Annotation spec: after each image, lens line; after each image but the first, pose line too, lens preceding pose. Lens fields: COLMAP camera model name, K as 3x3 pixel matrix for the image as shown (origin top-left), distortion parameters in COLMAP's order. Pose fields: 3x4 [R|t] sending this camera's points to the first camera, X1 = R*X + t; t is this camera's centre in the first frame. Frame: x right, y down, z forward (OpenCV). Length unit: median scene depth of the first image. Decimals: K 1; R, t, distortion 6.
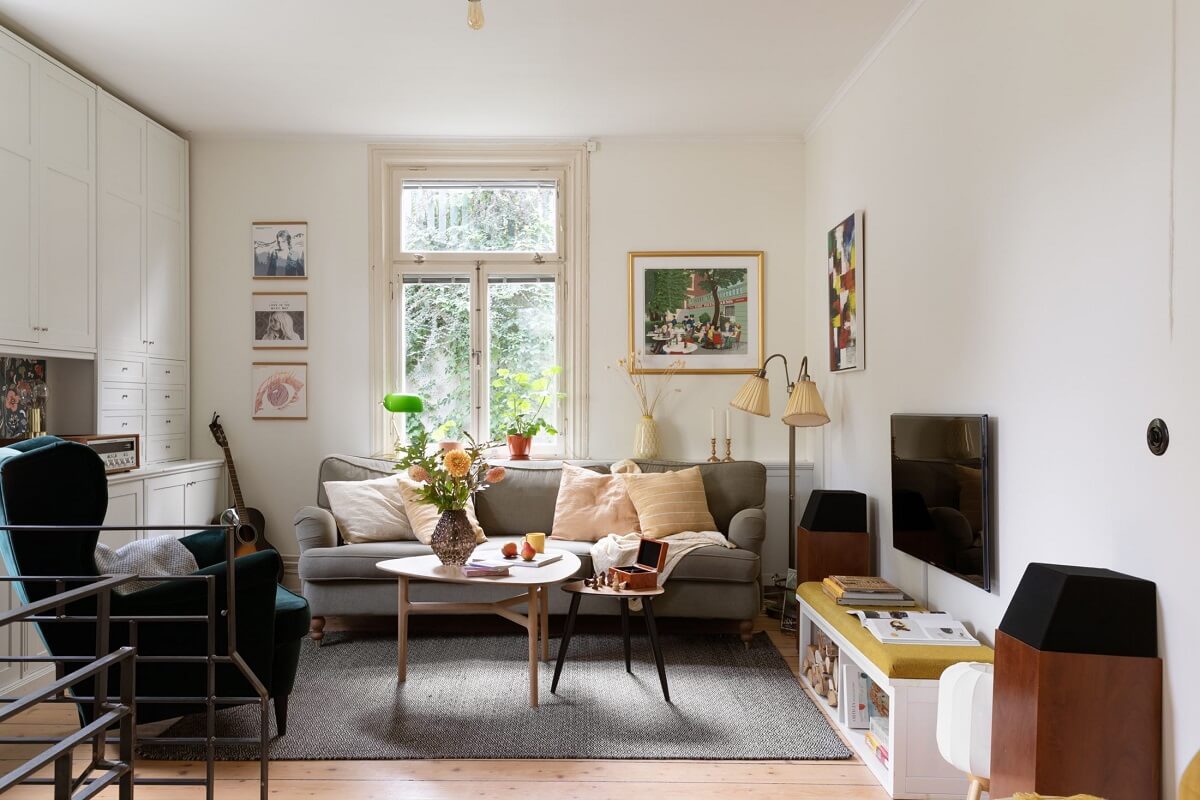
lens RADIAL K [[959.8, 0, 580.1], [0, 959.8, 414.7], [0, 0, 1]] dist [0.023853, 0.004201]
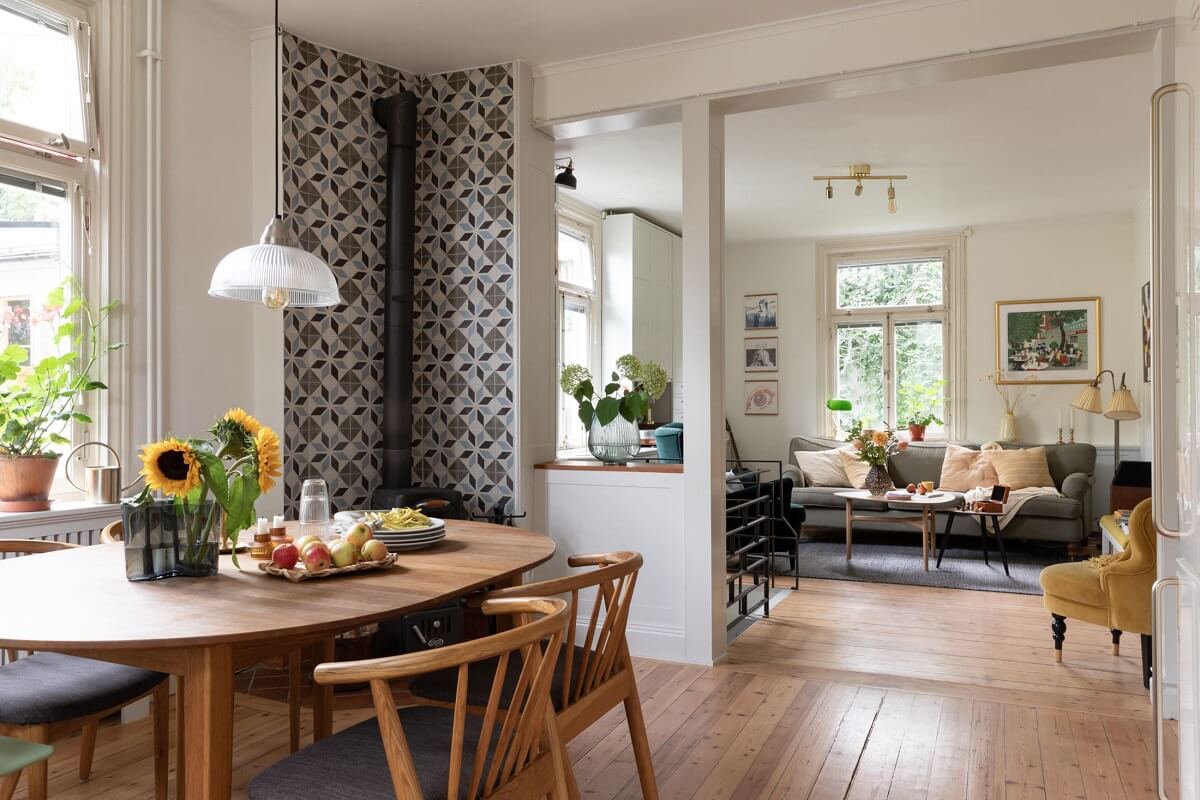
lens RADIAL K [[821.1, 0, 617.1], [0, 821.1, 402.6], [0, 0, 1]] dist [0.003052, -0.003033]
pose [[0.915782, -0.004155, -0.401655, 0.027079], [-0.000911, 0.999922, -0.012420, 0.001663], [0.401675, 0.011740, 0.915707, -0.423711]]
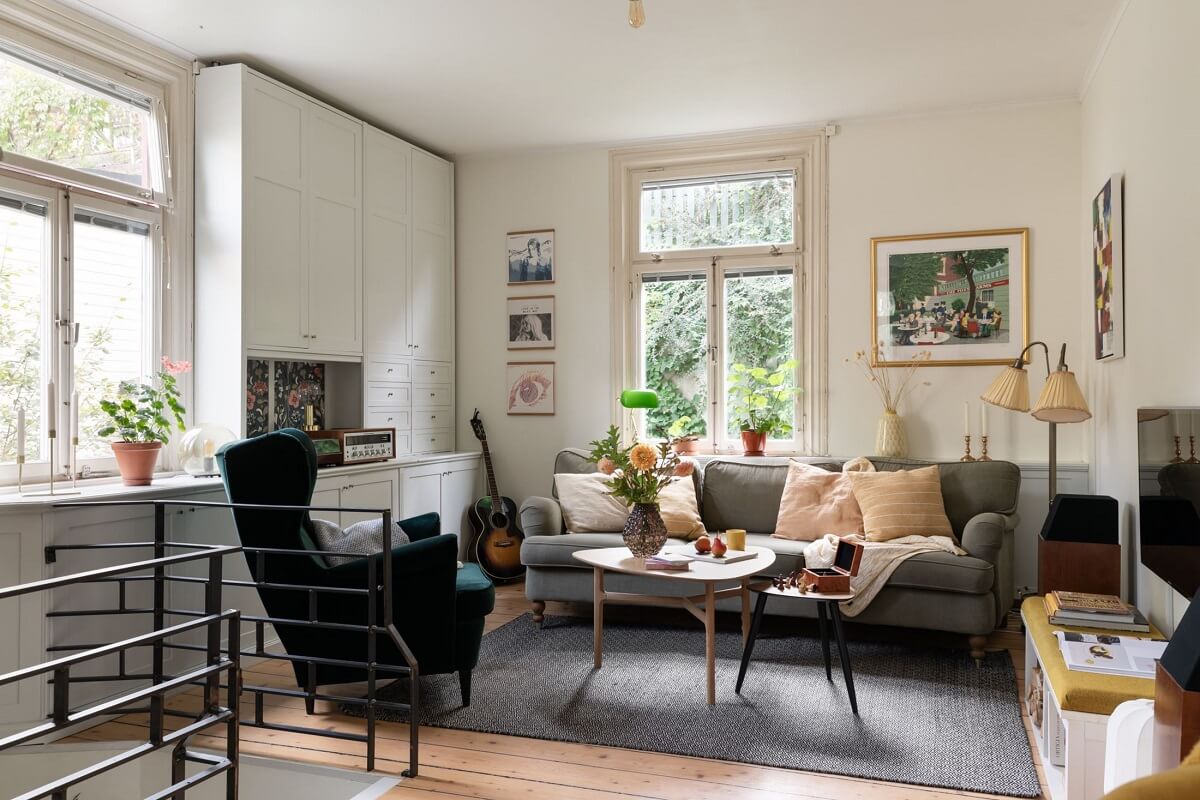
lens RADIAL K [[959.8, 0, 571.1], [0, 959.8, 402.1], [0, 0, 1]] dist [0.023853, 0.004201]
pose [[0.944374, -0.004942, -0.328836, 0.090712], [0.001360, 0.999937, -0.011121, 0.002467], [0.328870, 0.010055, 0.944322, 0.011464]]
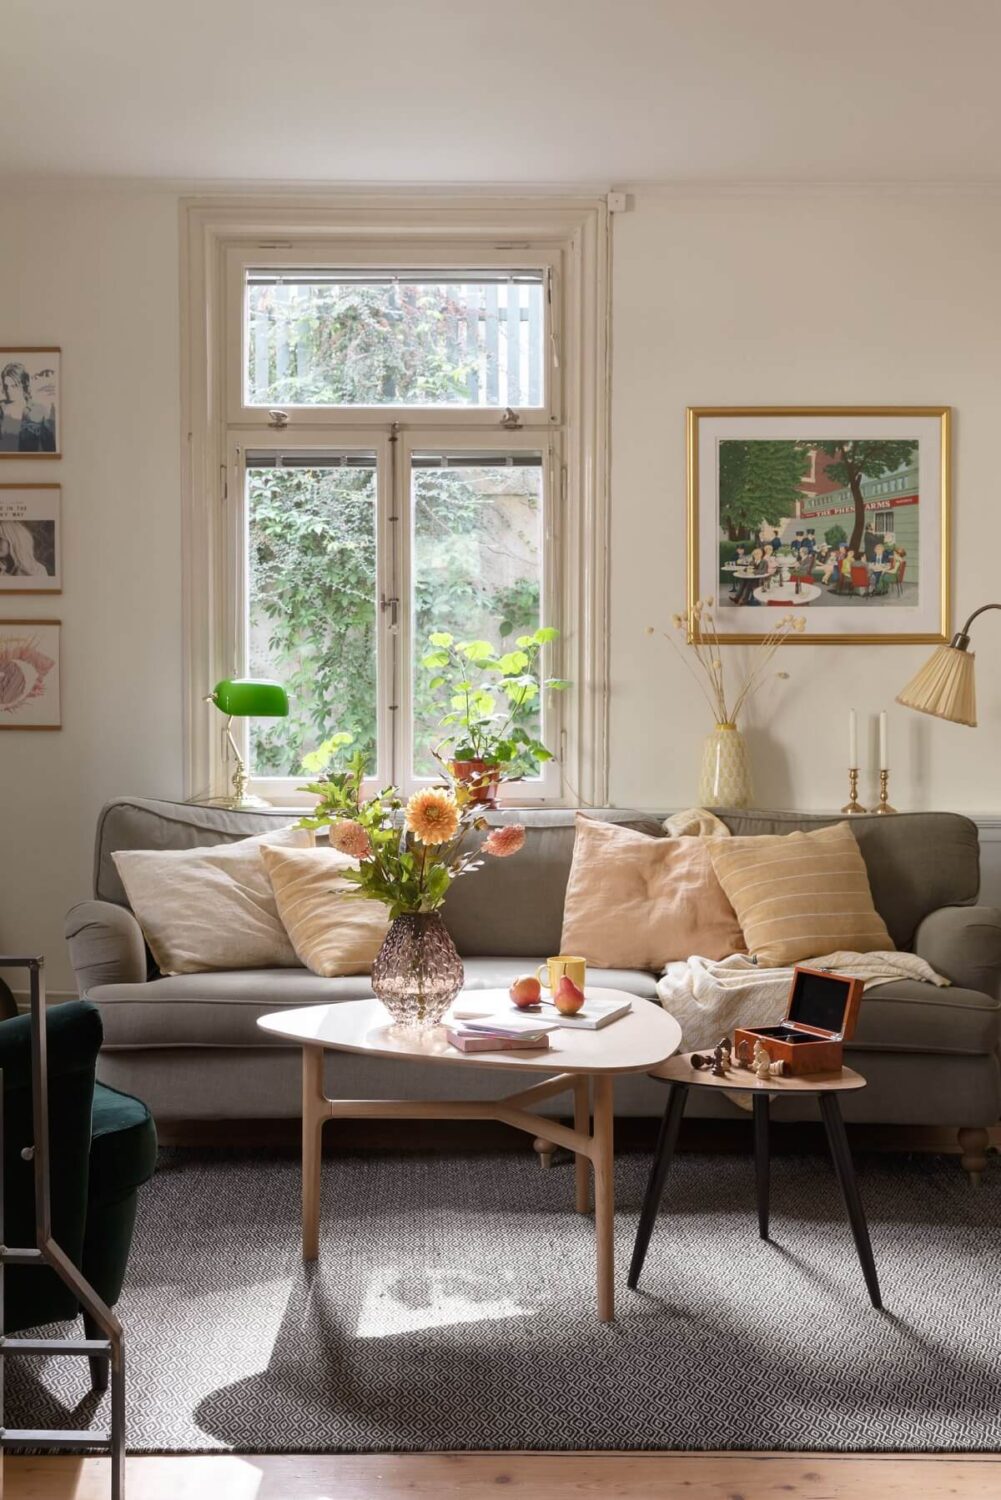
lens RADIAL K [[1688.8, 0, 484.9], [0, 1688.8, 754.9], [0, 0, 1]] dist [0.003260, 0.000000]
pose [[0.999904, 0.002510, 0.013592, -0.077252], [-0.002719, 0.999879, 0.015342, 0.004250], [-0.013552, -0.015378, 0.999790, 0.100473]]
